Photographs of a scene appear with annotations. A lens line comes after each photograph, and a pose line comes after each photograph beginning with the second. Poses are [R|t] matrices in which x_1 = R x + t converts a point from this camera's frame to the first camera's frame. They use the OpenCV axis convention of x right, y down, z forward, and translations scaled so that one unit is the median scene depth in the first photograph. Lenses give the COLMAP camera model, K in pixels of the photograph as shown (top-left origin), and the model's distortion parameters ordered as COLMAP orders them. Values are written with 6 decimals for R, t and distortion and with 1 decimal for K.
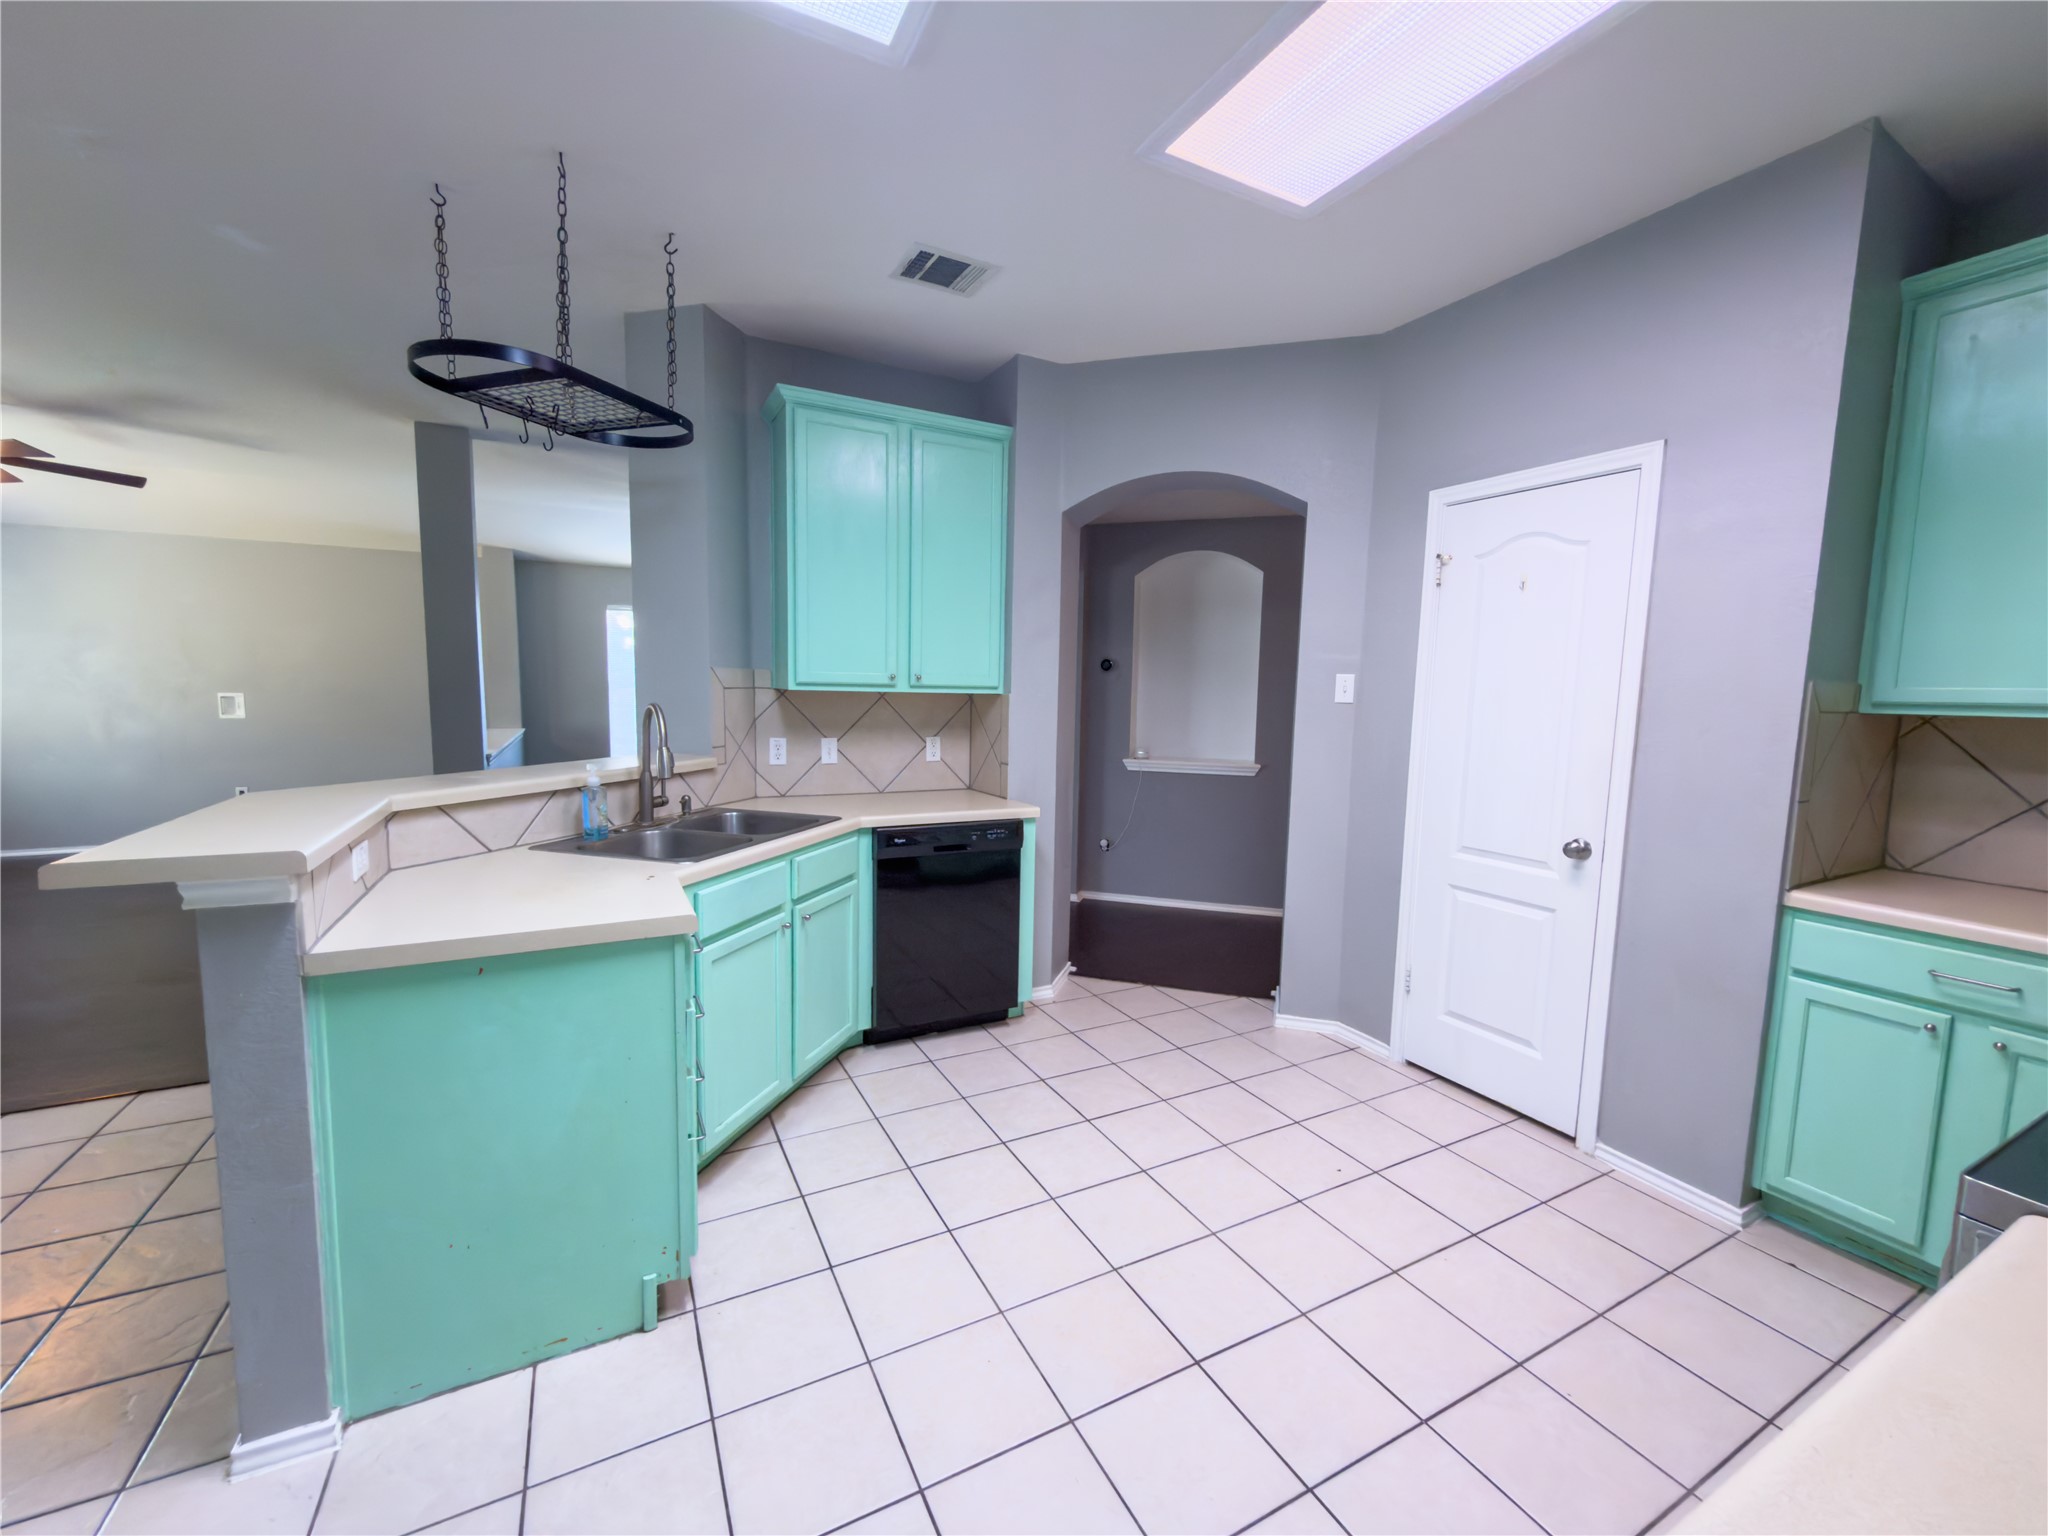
lens RADIAL K [[821.8, 0, 1024.0], [0, 821.8, 768.0], [0, 0, 1]] dist [-0.002655, -0.000509]
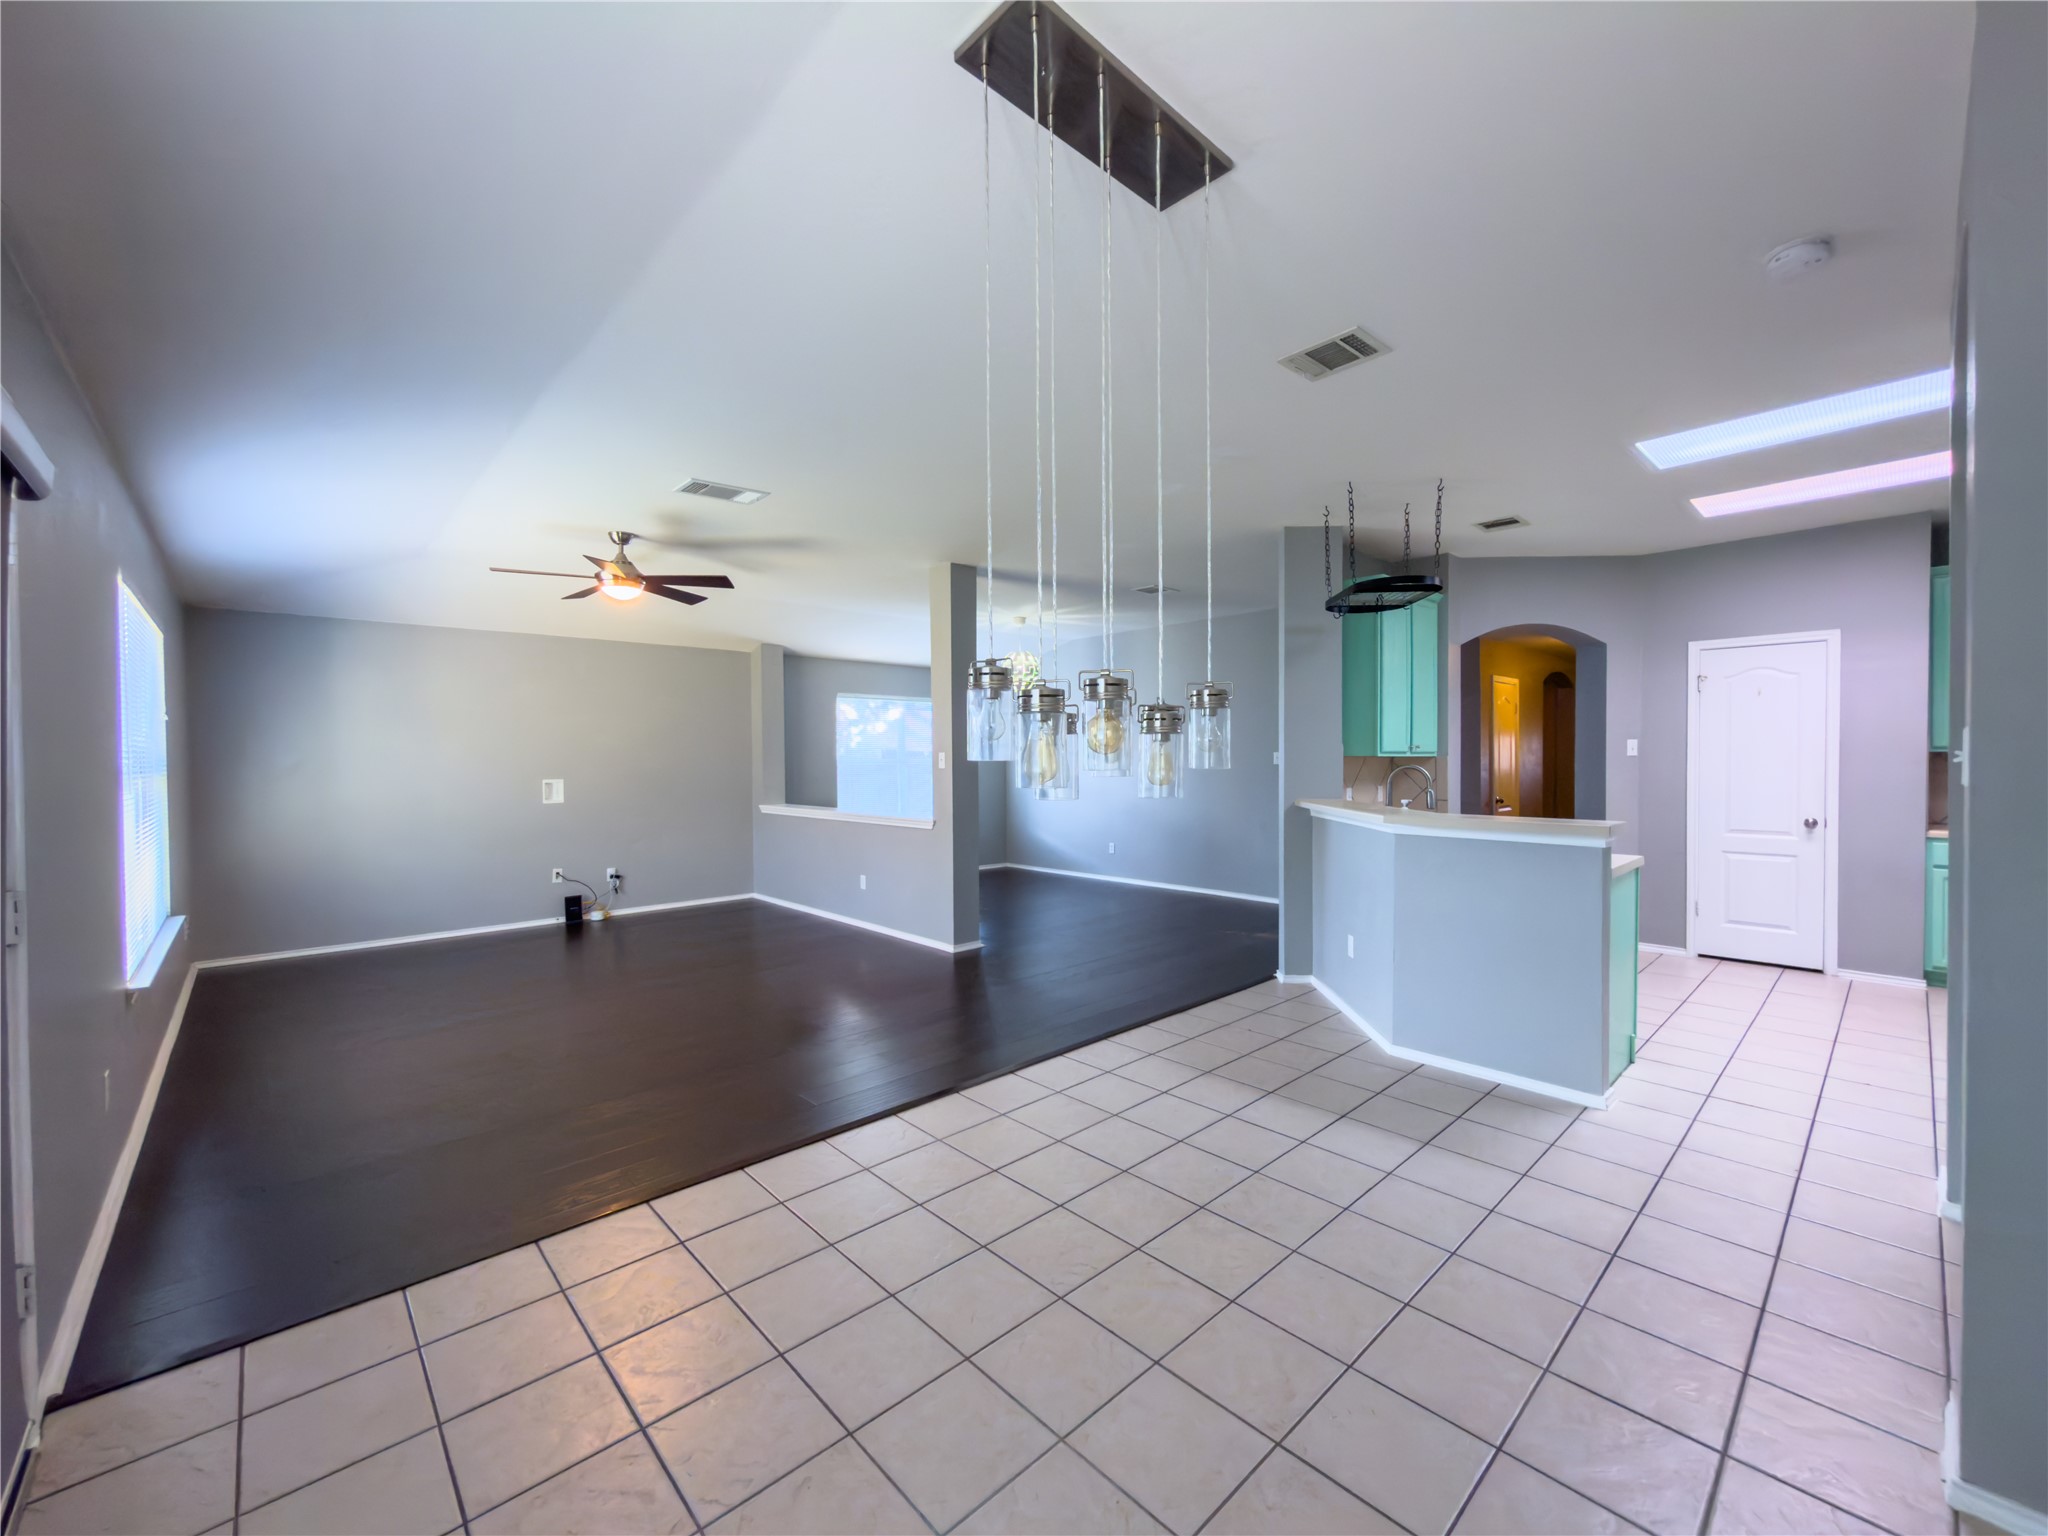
lens RADIAL K [[821.8, 0, 1024.0], [0, 821.8, 768.0], [0, 0, 1]] dist [-0.002655, -0.000509]
pose [[0.964335, -0.030142, 0.262961, -1.481513], [0.052392, 0.995575, -0.078014, 0.017086], [-0.259446, 0.089008, 0.961647, -0.387386]]
